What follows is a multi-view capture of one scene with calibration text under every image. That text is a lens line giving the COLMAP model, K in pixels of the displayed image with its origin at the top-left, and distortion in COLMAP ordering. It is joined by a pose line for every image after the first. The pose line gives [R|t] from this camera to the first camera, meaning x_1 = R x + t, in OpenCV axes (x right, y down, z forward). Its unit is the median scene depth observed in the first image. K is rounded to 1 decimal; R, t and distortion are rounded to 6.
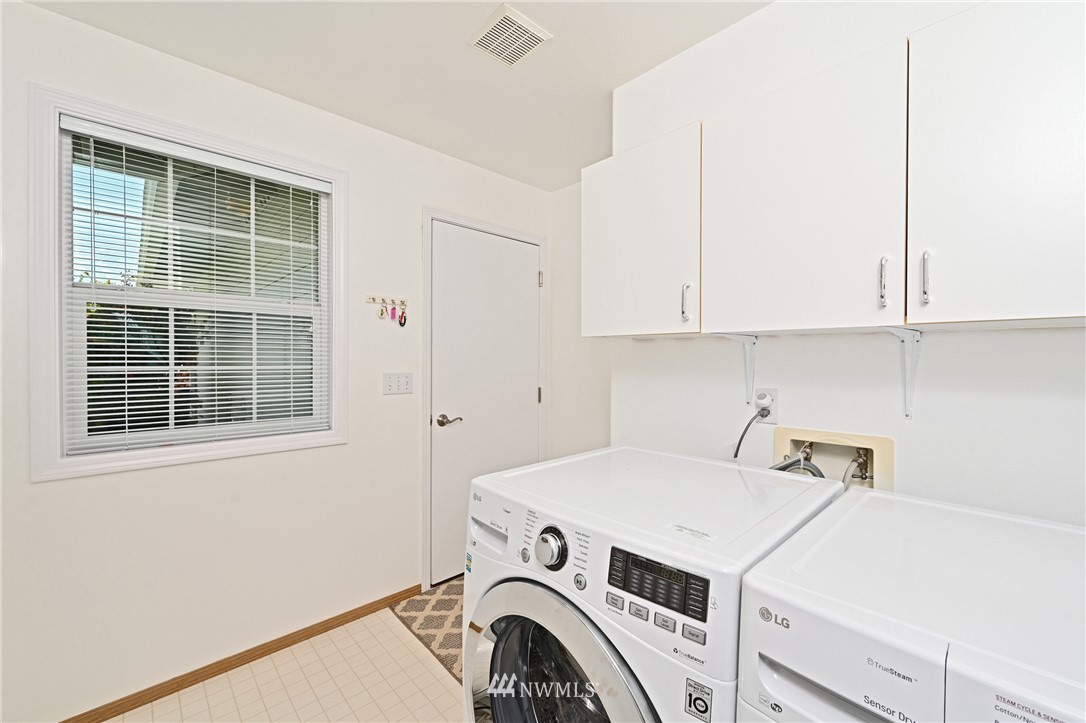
lens RADIAL K [[433.9, 0, 541.6], [0, 433.9, 363.4], [0, 0, 1]] dist [0.001120, 0.000153]
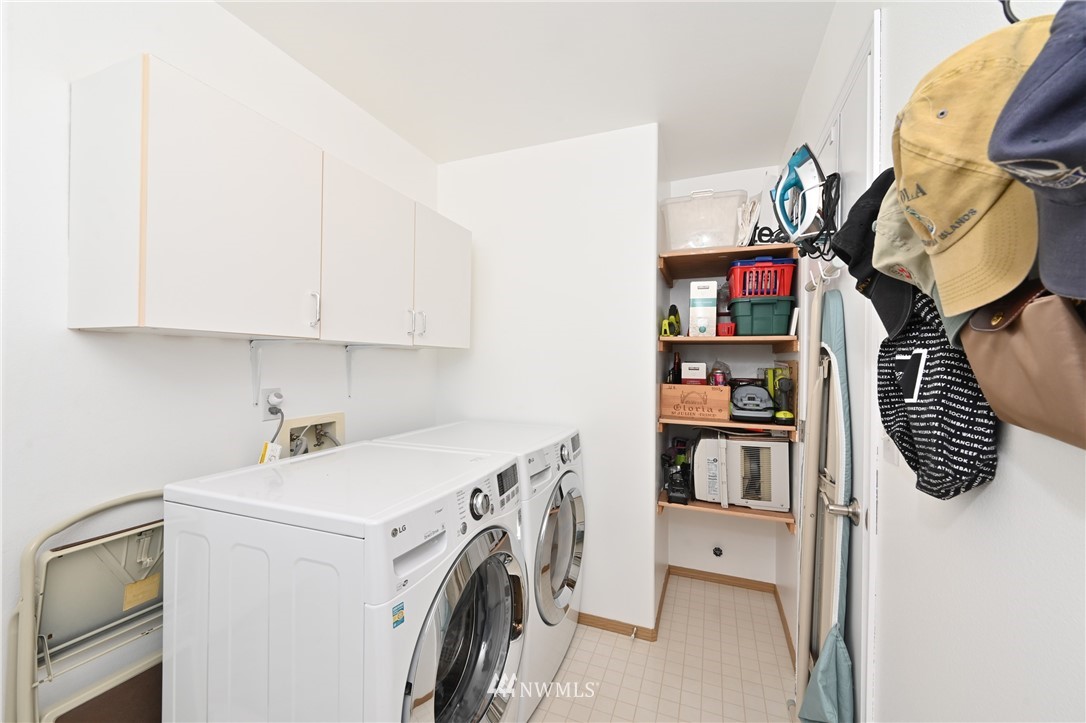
lens RADIAL K [[433.9, 0, 541.6], [0, 433.9, 363.4], [0, 0, 1]] dist [0.001120, 0.000153]
pose [[-0.433734, -0.005080, 0.901027, -1.084662], [-0.002327, 0.999987, 0.004518, -0.018044], [-0.901038, -0.000137, -0.433740, 1.187793]]
